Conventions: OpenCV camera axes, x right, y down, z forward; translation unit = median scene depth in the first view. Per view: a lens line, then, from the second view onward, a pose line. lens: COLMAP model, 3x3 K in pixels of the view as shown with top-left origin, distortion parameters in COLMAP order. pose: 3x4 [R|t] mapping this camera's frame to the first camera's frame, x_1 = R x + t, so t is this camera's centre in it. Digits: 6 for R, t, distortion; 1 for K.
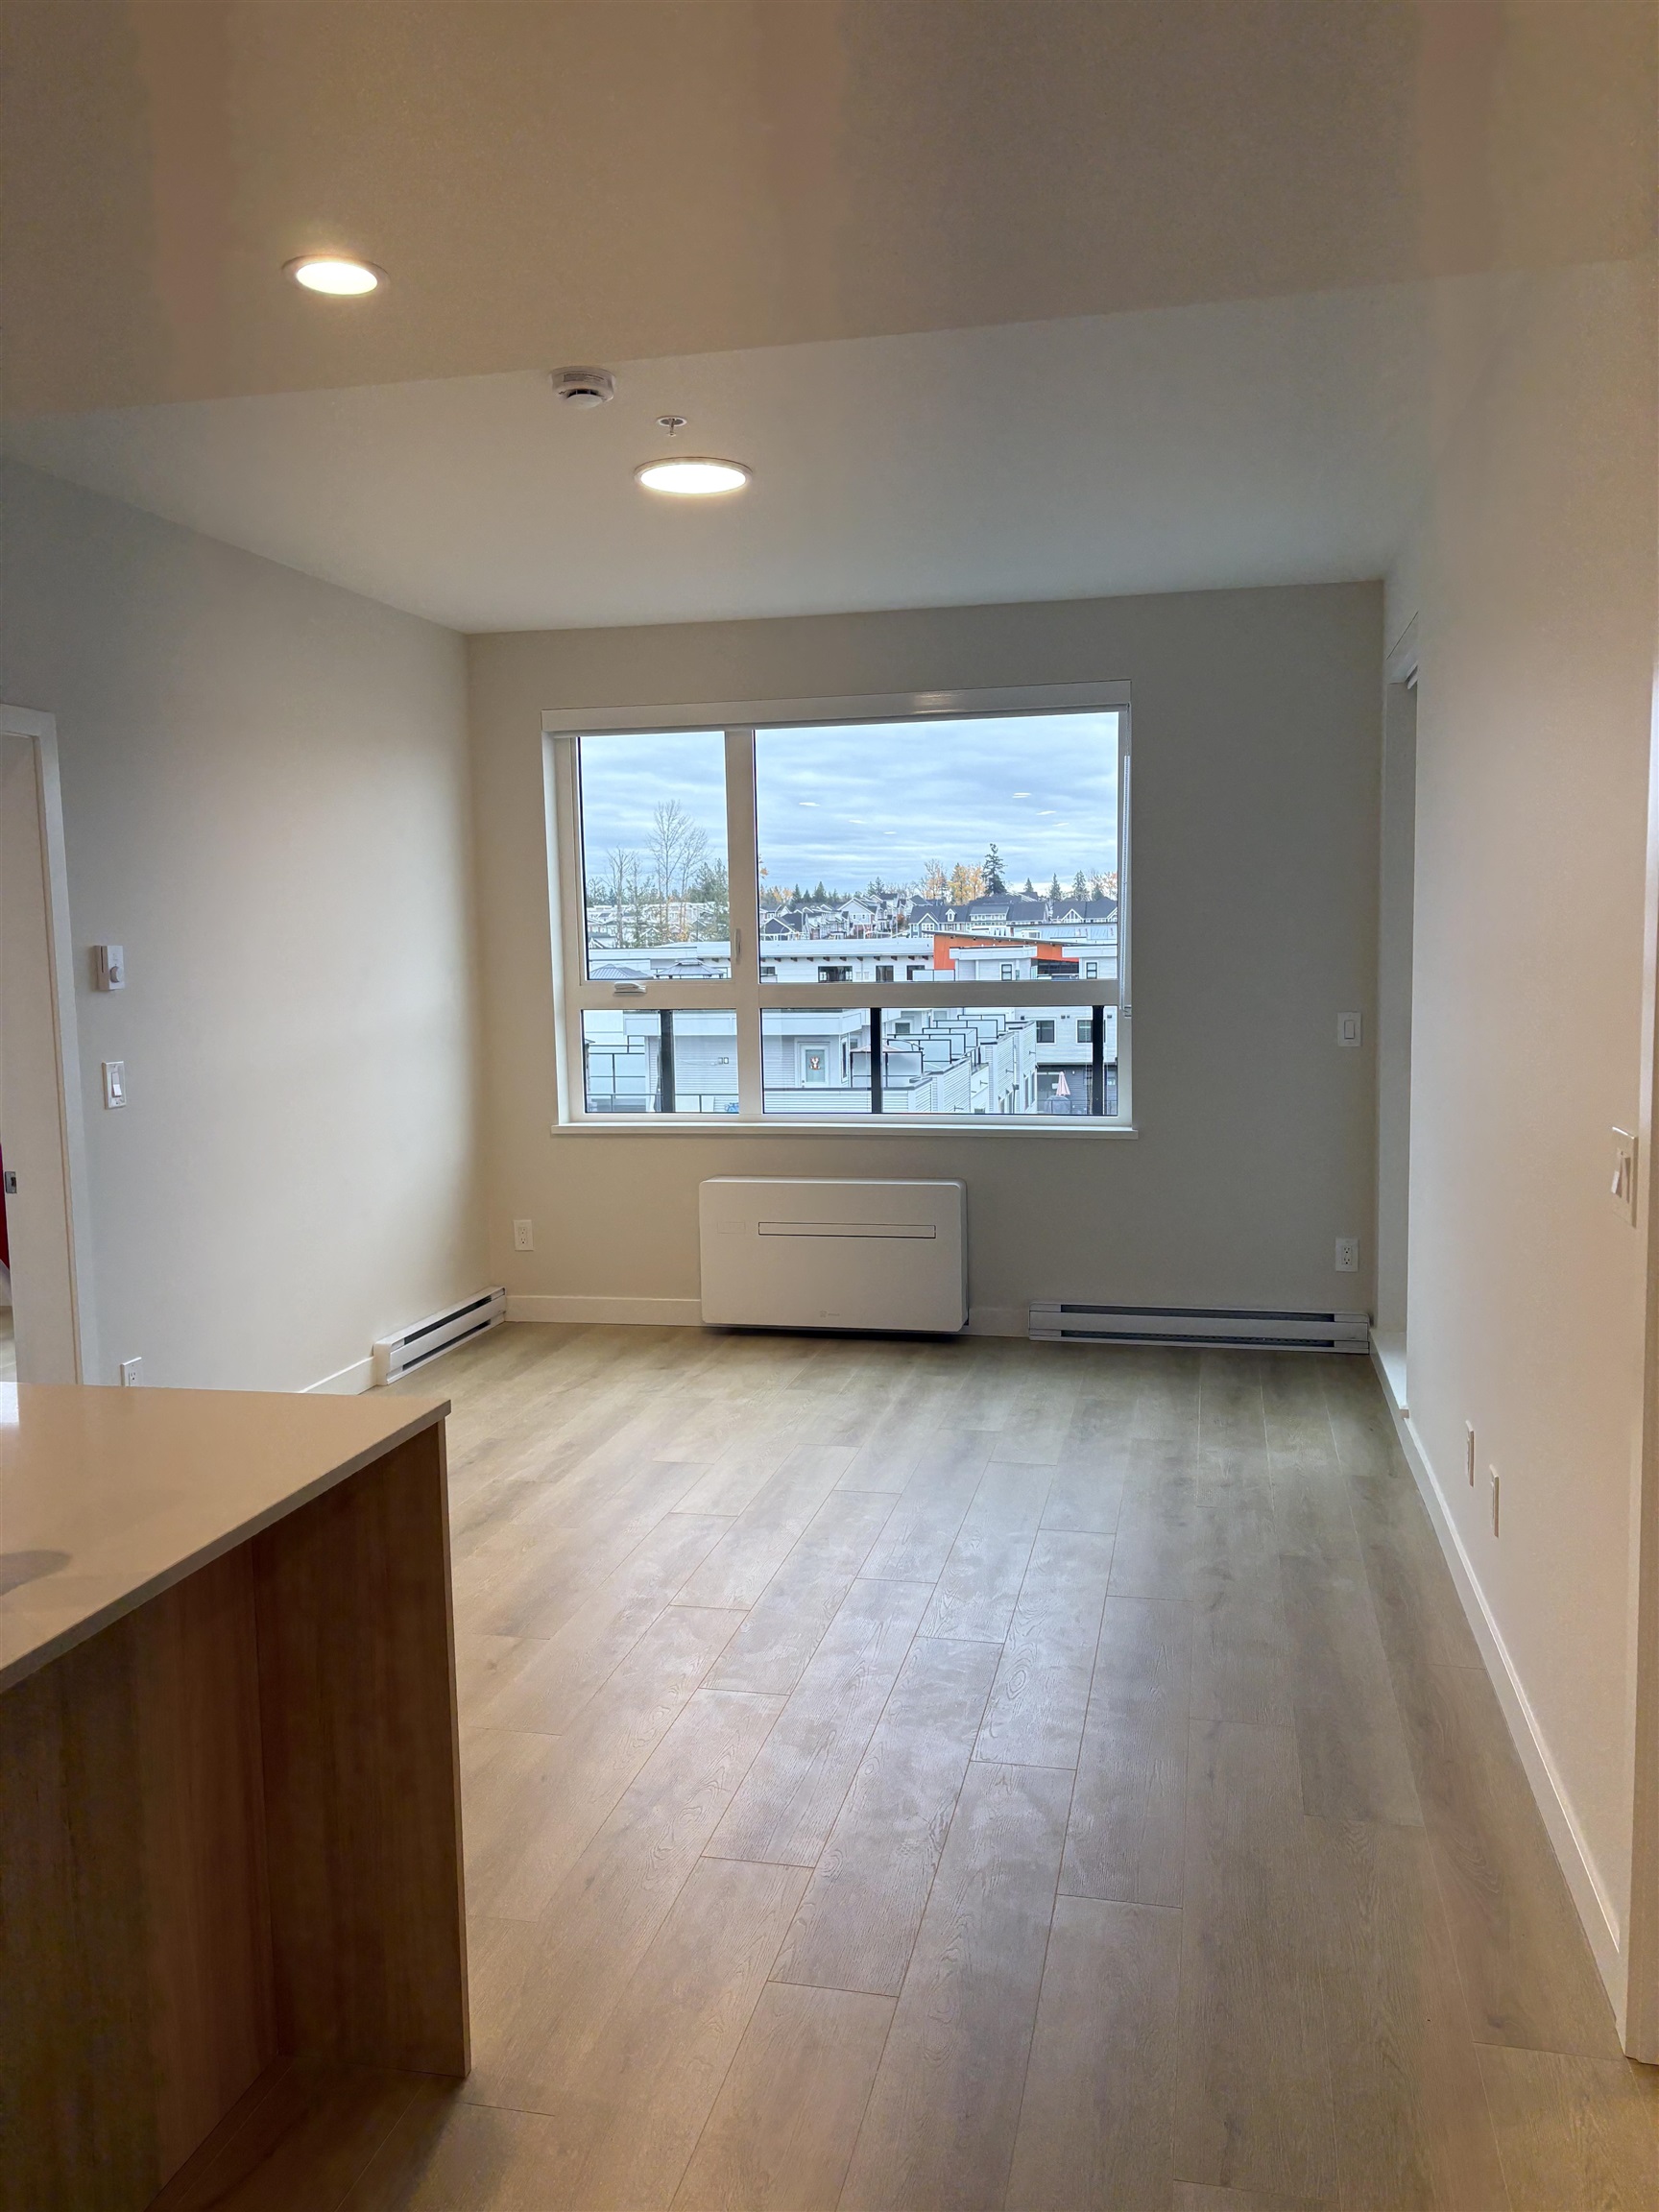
lens RADIAL K [[1657.0, 0, 848.9], [0, 1657.0, 1130.4], [0, 0, 1]] dist [0.049461, -0.053416]
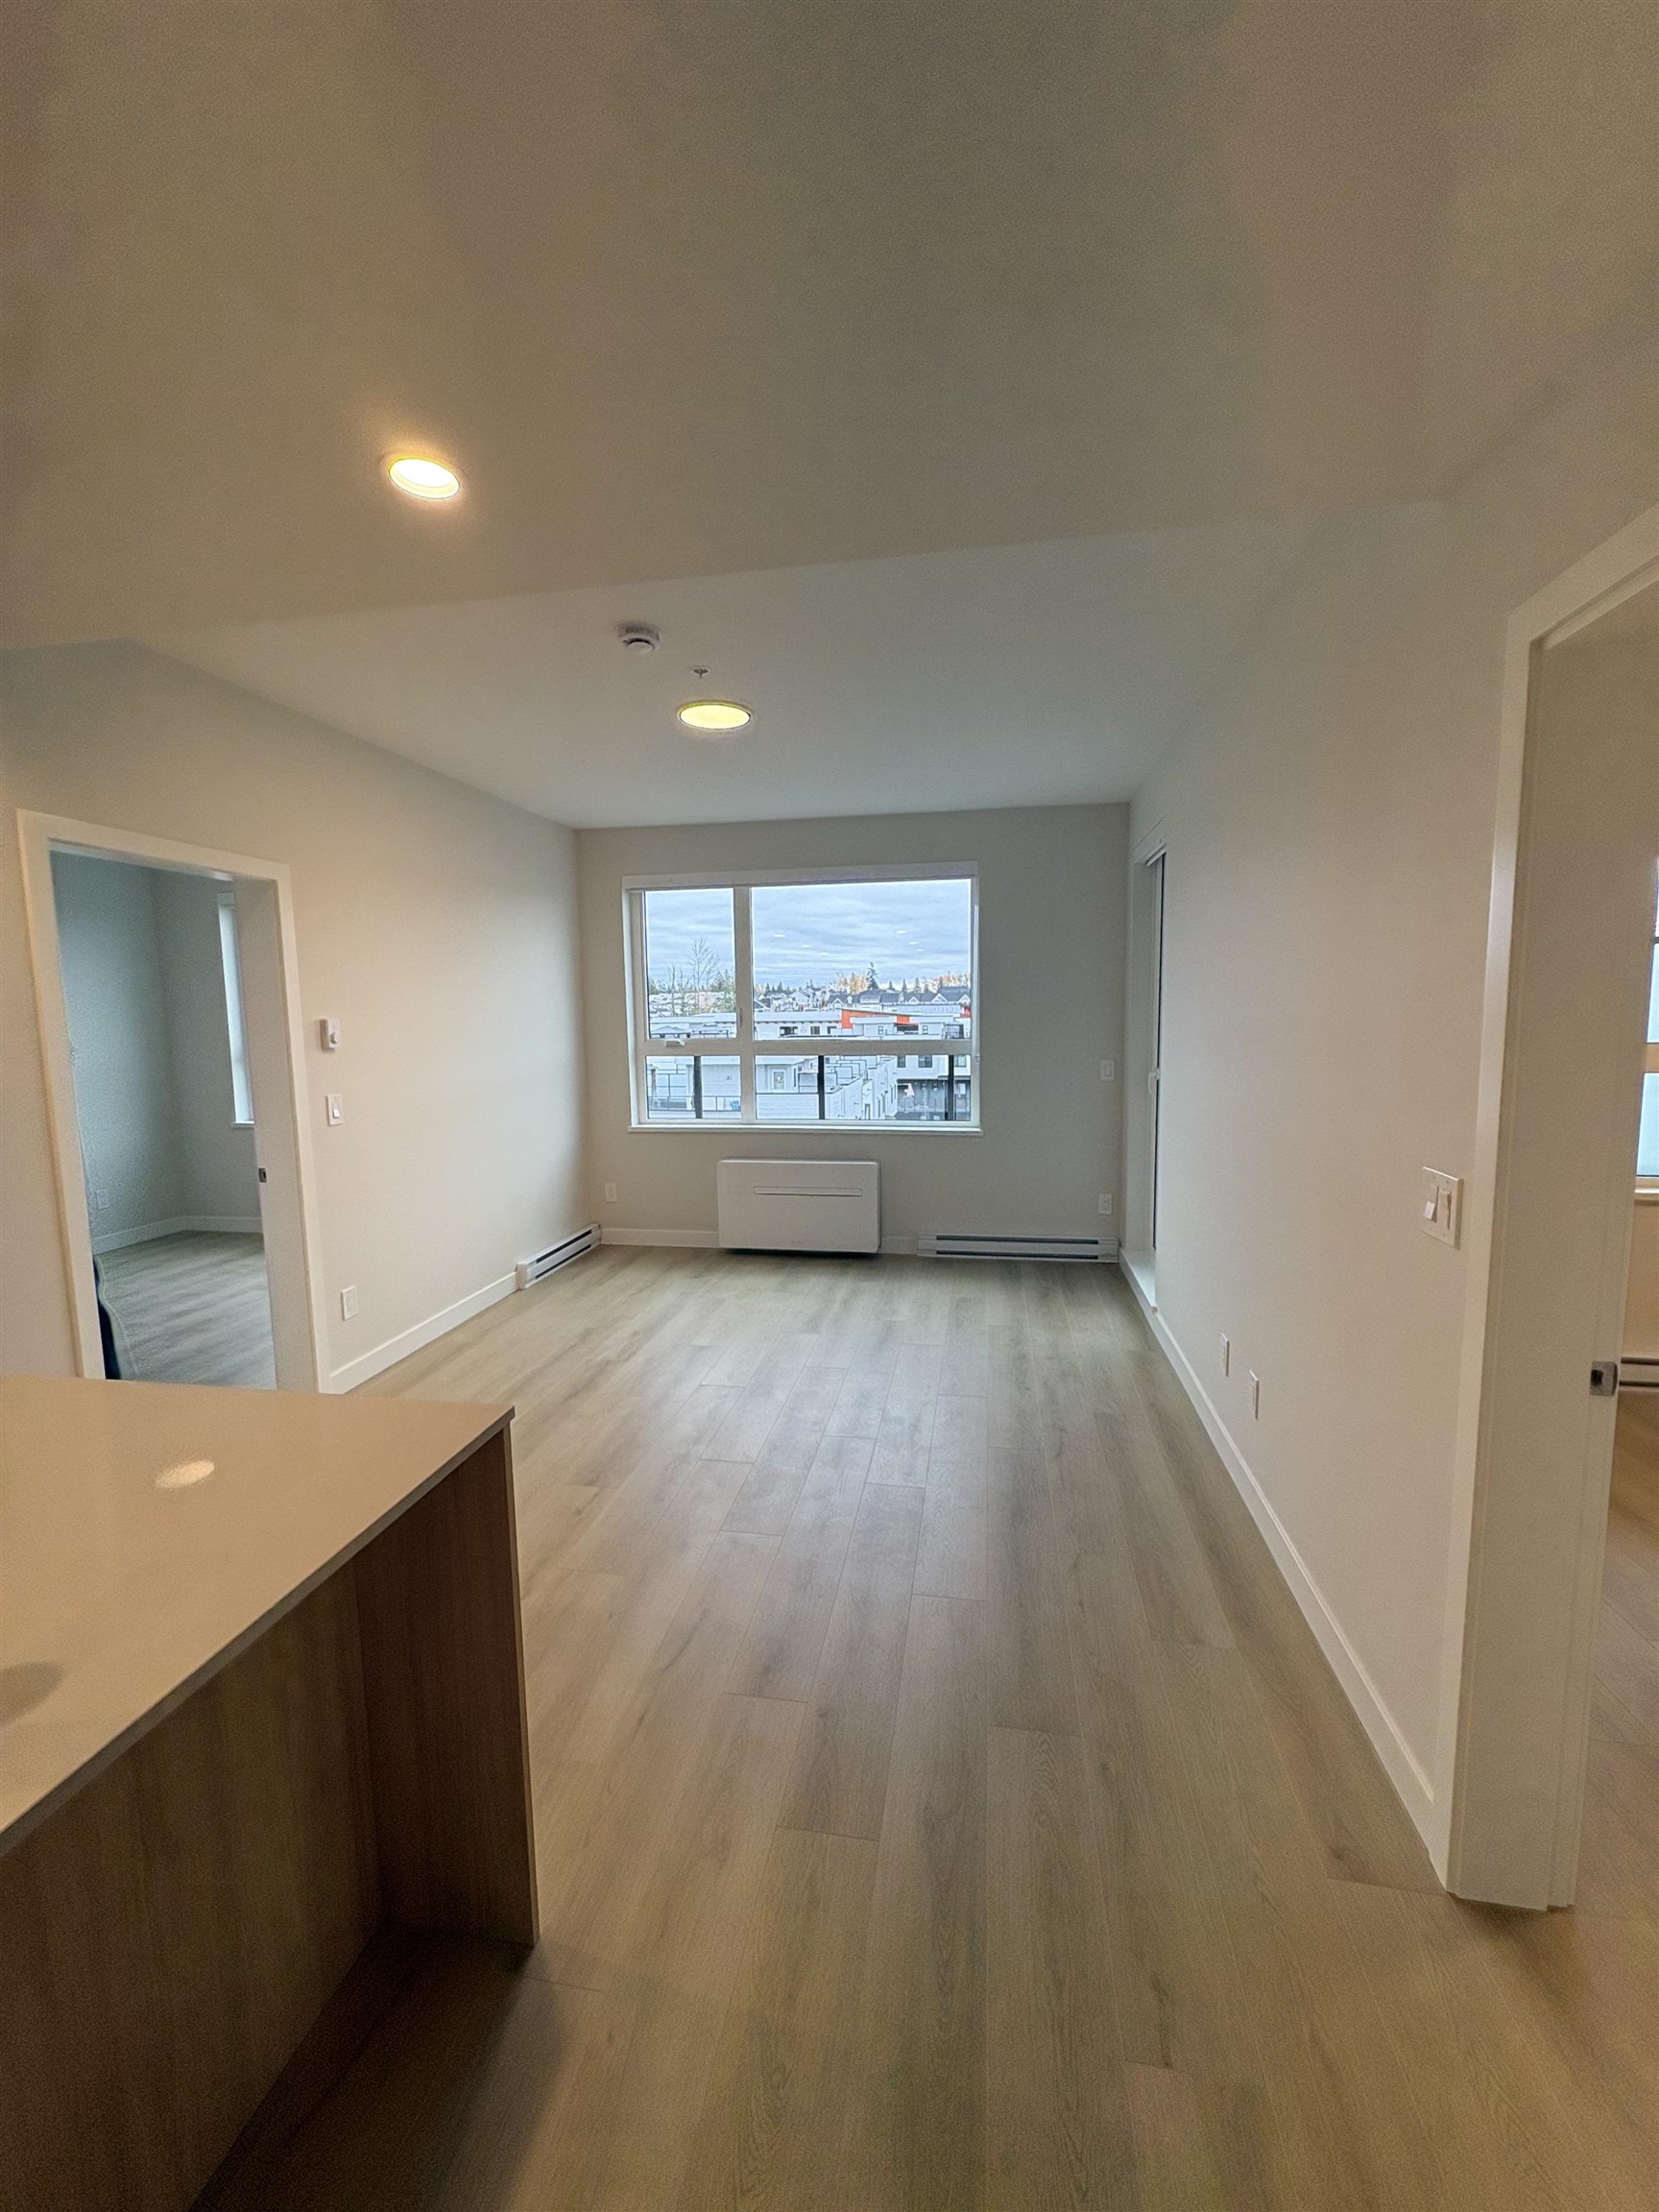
lens RADIAL K [[870.2, 0, 836.5], [0, 870.2, 1125.7], [0, 0, 1]] dist [-0.003681, 0.001461]
pose [[0.998883, -0.001577, 0.047218, -0.011935], [0.000874, 0.999888, 0.014920, -0.015992], [-0.047237, -0.014862, 0.998773, 0.119443]]
